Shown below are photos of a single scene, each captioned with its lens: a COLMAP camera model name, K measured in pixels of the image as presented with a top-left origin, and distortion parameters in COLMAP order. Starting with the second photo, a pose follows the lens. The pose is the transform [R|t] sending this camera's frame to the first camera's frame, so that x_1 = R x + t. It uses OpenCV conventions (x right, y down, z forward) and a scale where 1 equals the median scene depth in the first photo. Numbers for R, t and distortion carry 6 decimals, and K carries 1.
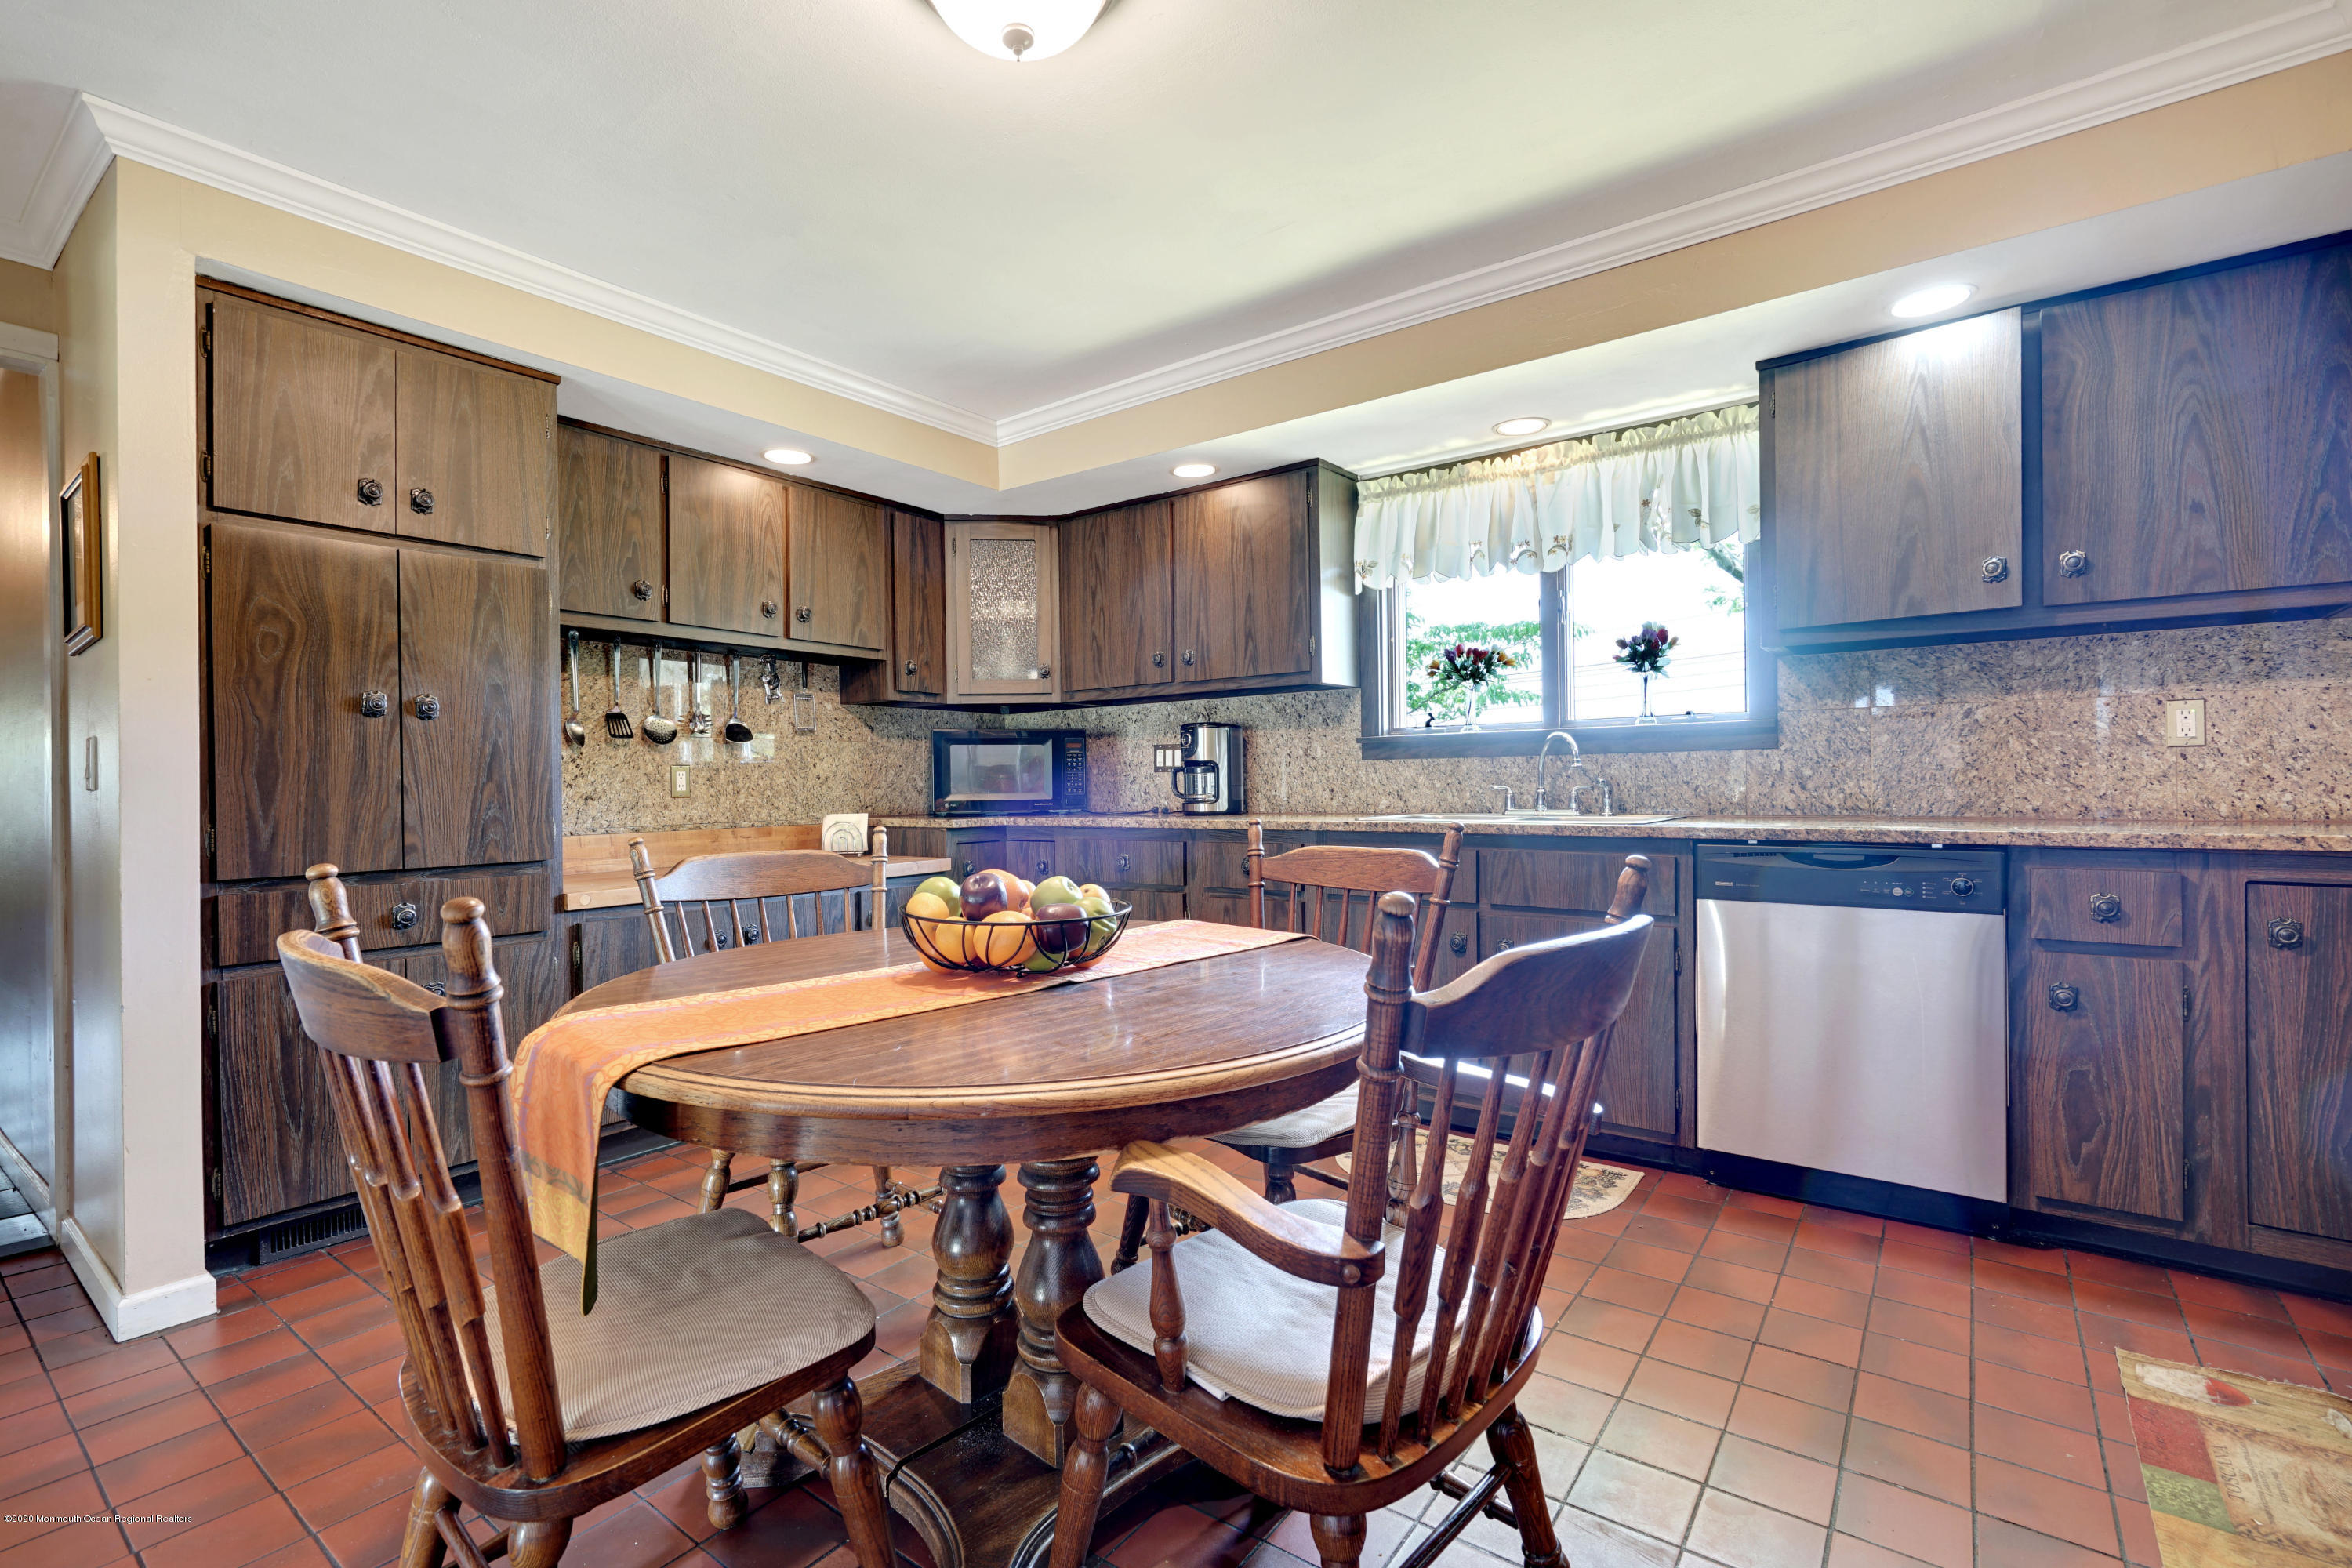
lens RADIAL K [[1058.0, 0, 1164.6], [0, 1058.0, 785.7], [0, 0, 1]] dist [-0.005470, 0.000962]
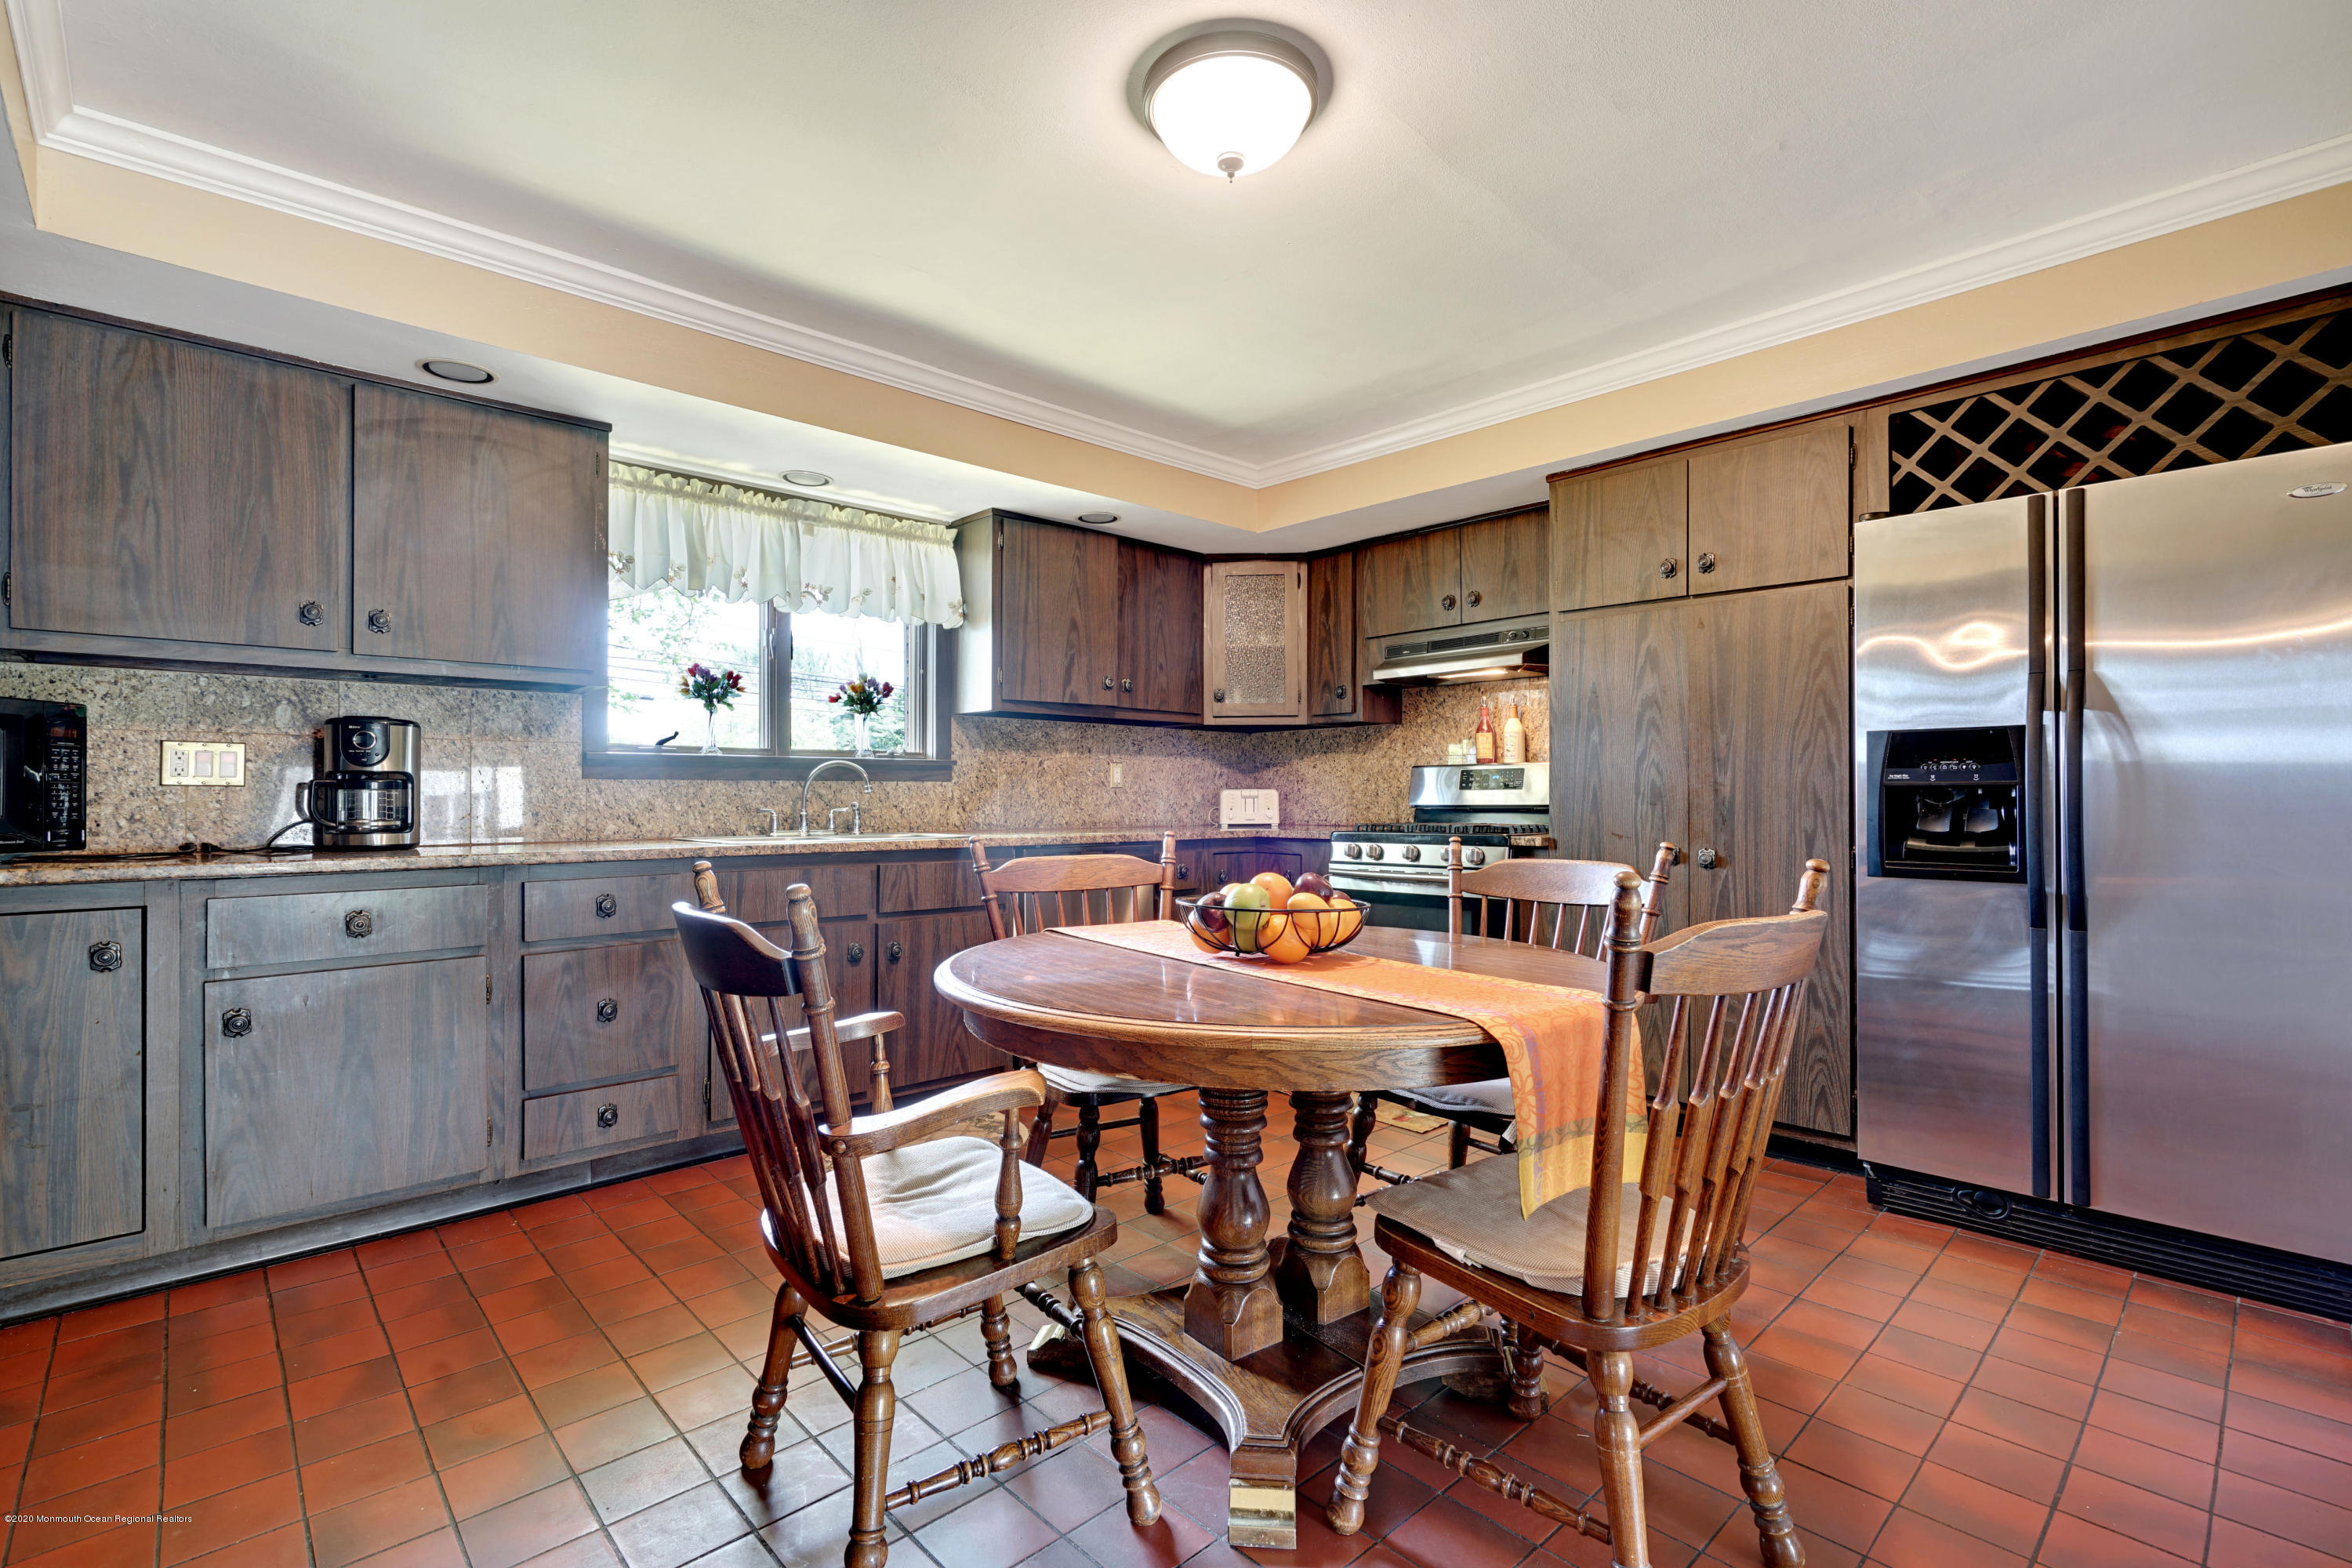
lens RADIAL K [[1058.0, 0, 1164.7], [0, 1058.0, 788.1], [0, 0, 1]] dist [-0.005470, 0.000962]
pose [[0.172030, 0.021615, 0.984855, -0.699805], [0.003973, 0.999736, -0.022636, 0.005534], [-0.985084, 0.007807, 0.171898, 0.475665]]
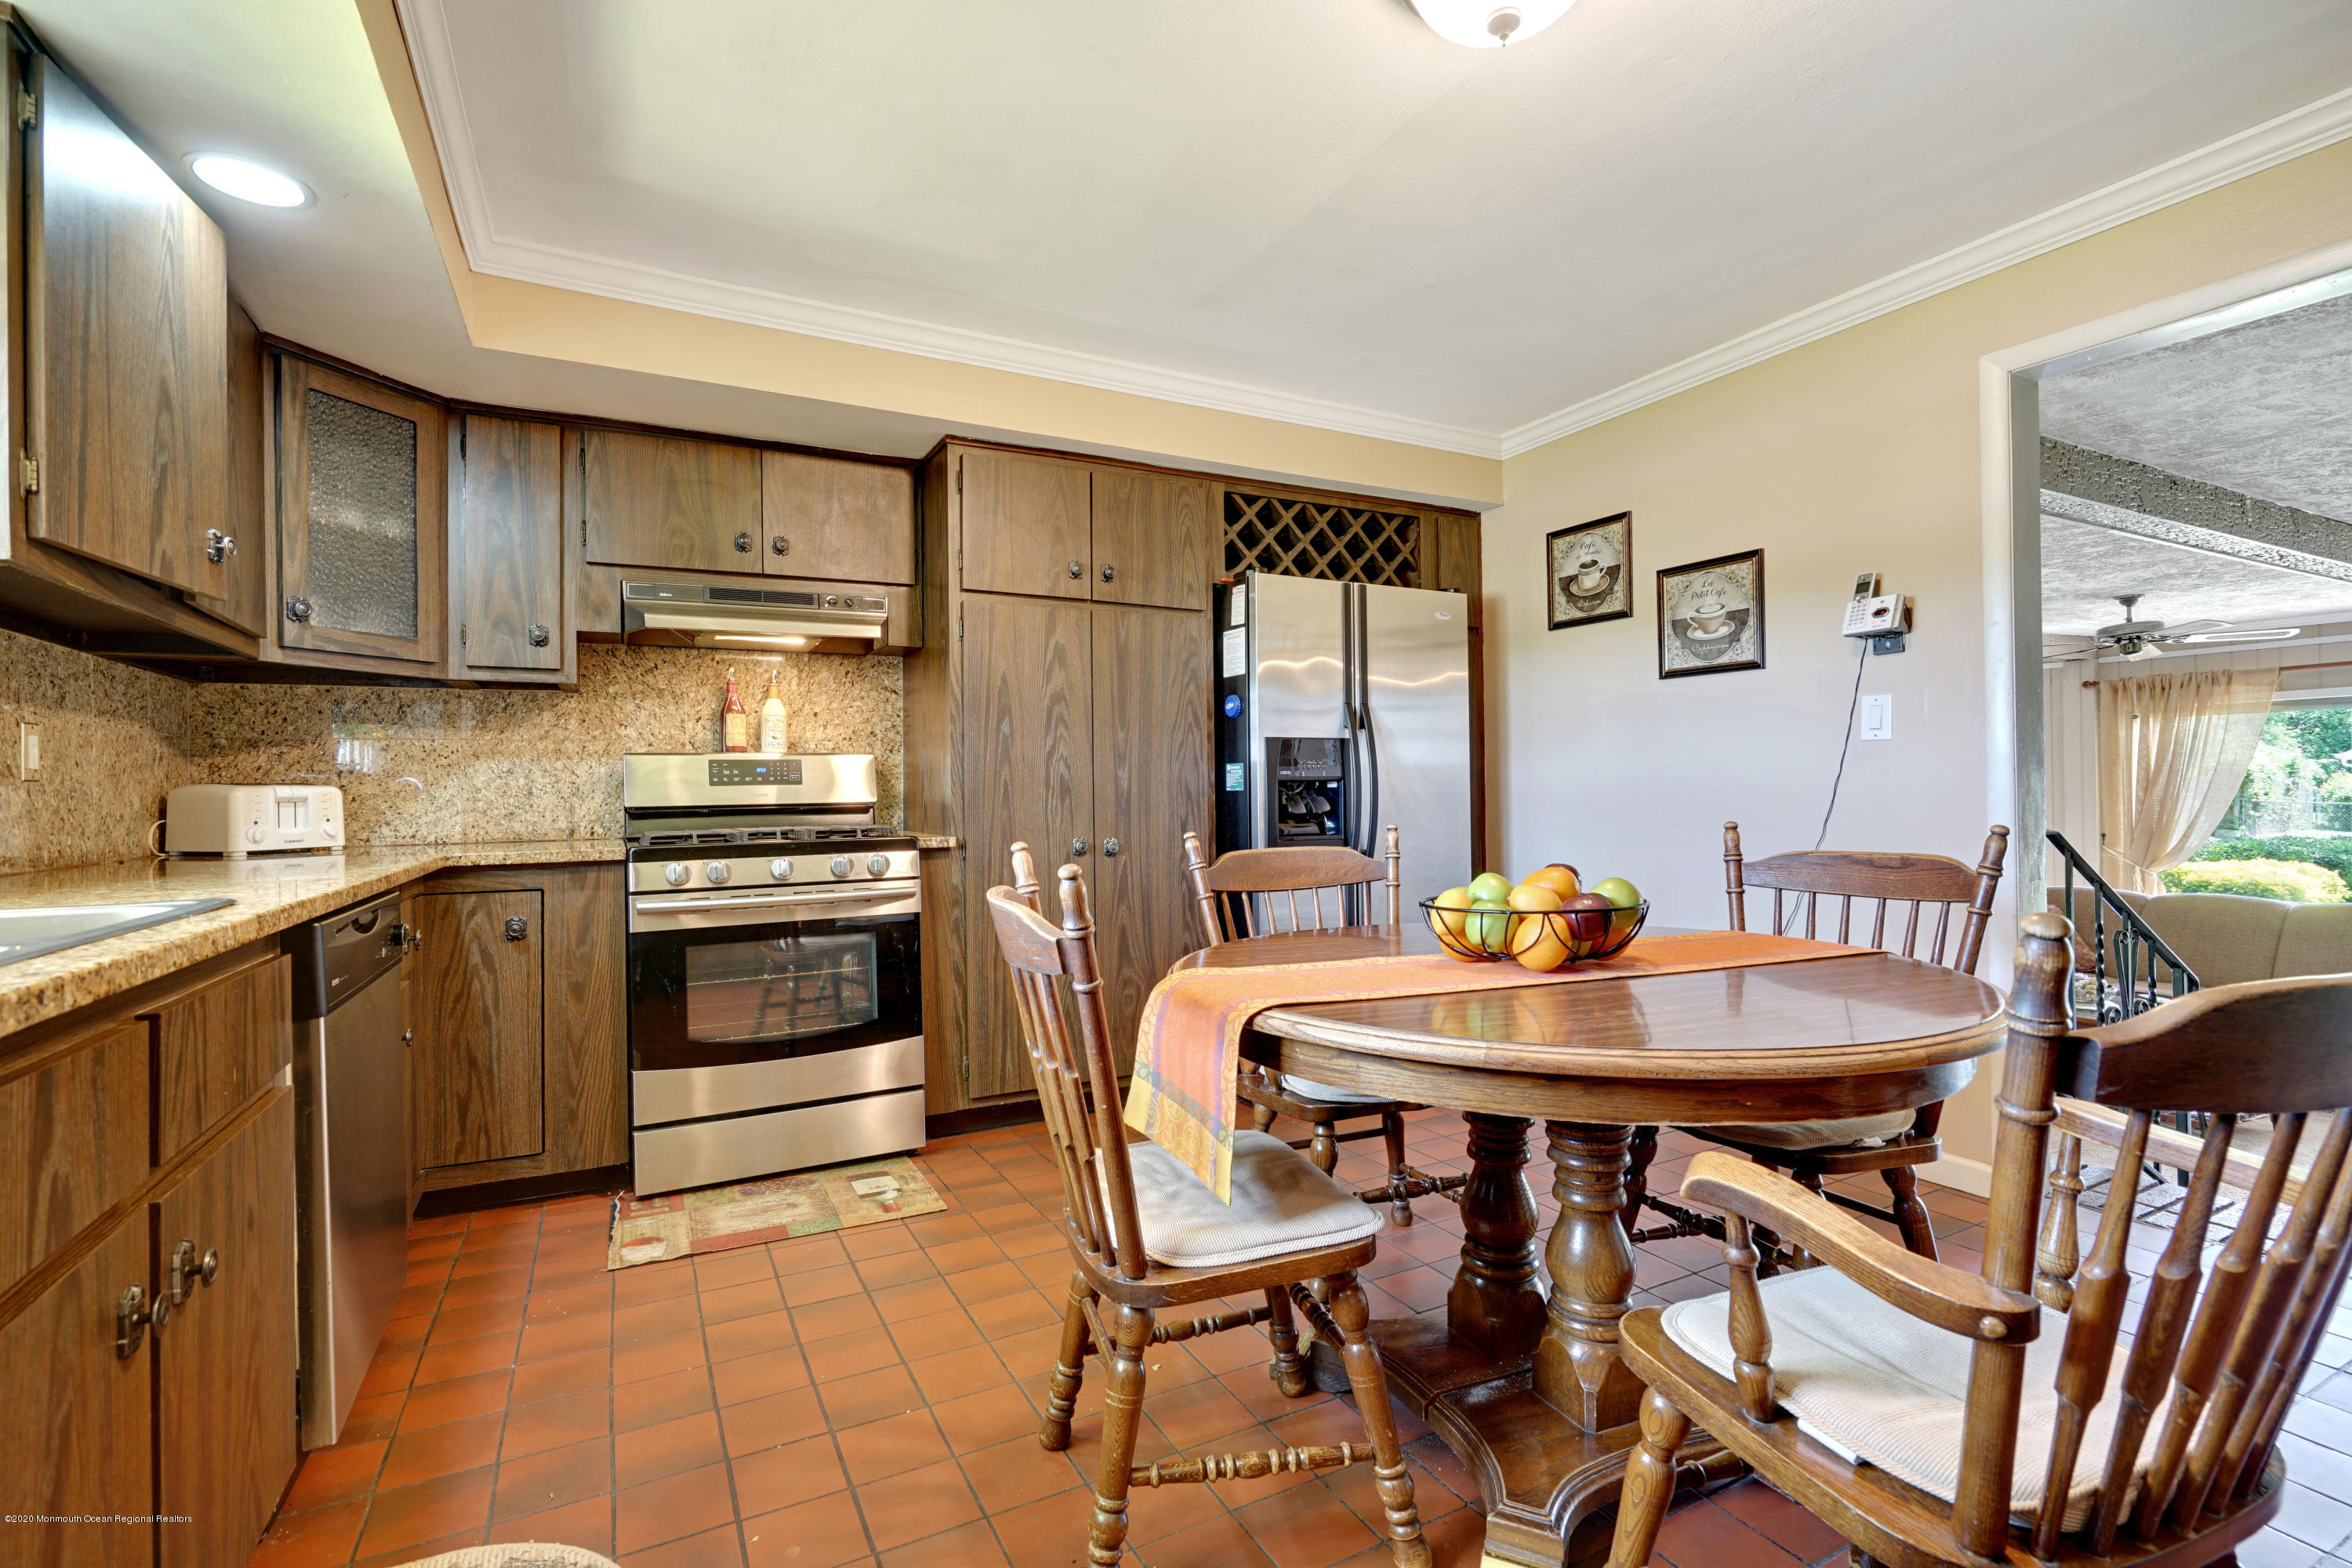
lens RADIAL K [[1058.0, 0, 1170.2], [0, 1058.0, 782.2], [0, 0, 1]] dist [-0.005470, 0.000962]
pose [[-0.907213, 0.027096, 0.419798, -0.135534], [0.026828, 0.999619, -0.006542, -0.006029], [-0.419815, 0.005327, -0.907594, 1.099063]]
